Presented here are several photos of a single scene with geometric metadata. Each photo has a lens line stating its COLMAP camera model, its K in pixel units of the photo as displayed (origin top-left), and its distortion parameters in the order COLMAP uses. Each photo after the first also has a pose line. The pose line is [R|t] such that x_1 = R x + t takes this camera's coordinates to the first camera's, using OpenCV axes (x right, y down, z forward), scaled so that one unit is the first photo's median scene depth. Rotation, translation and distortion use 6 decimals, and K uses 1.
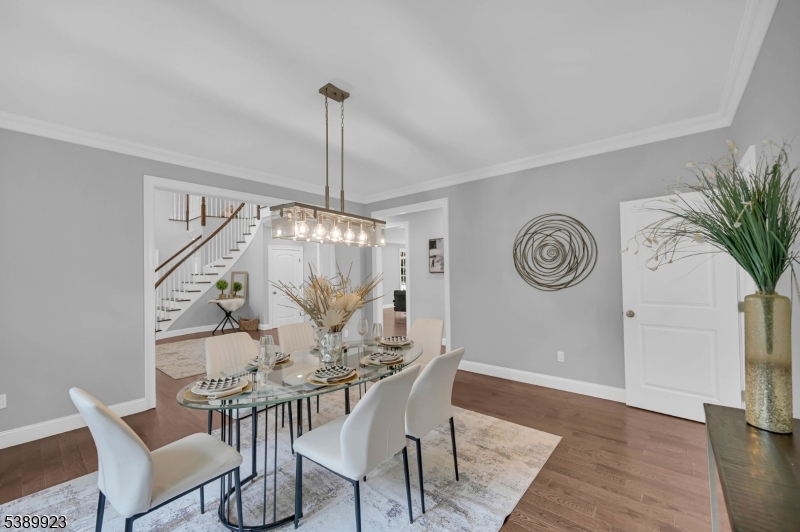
lens RADIAL K [[324.1, 0, 400.0], [0, 324.1, 266.0], [0, 0, 1]] dist [0.001508, 0.000057]
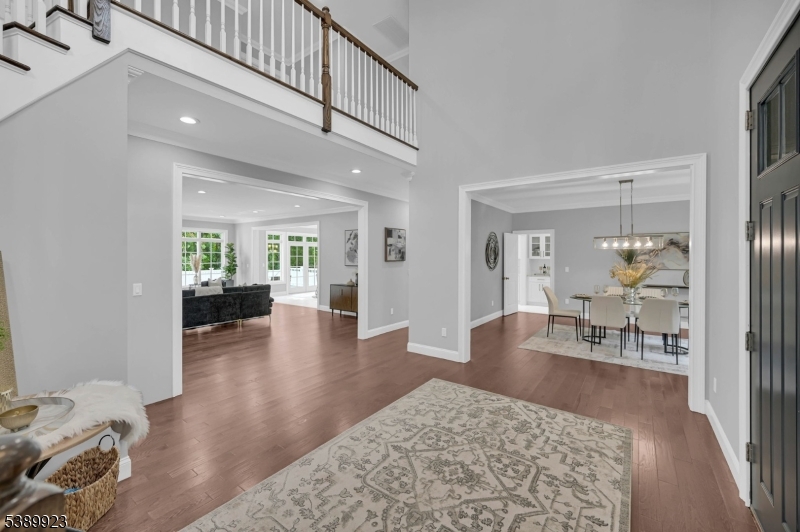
lens RADIAL K [[334.9, 0, 386.8], [0, 334.9, 255.0], [0, 0, 1]] dist [-0.000621, -0.000016]
pose [[-0.052515, 0.023820, 0.998336, -1.543949], [-0.018051, 0.999530, -0.024798, 0.043380], [-0.998457, -0.019323, -0.052061, 1.763169]]
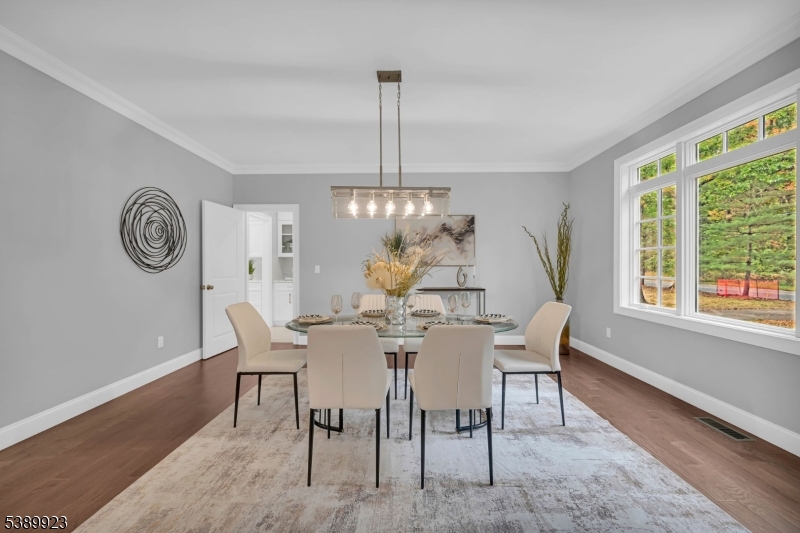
lens RADIAL K [[324.1, 0, 400.0], [0, 324.1, 266.5], [0, 0, 1]] dist [0.001508, 0.000057]
pose [[-0.630446, 0.020867, 0.775953, -0.681195], [0.003089, 0.999698, -0.024374, 0.084117], [-0.776227, -0.012969, -0.630320, 1.056498]]
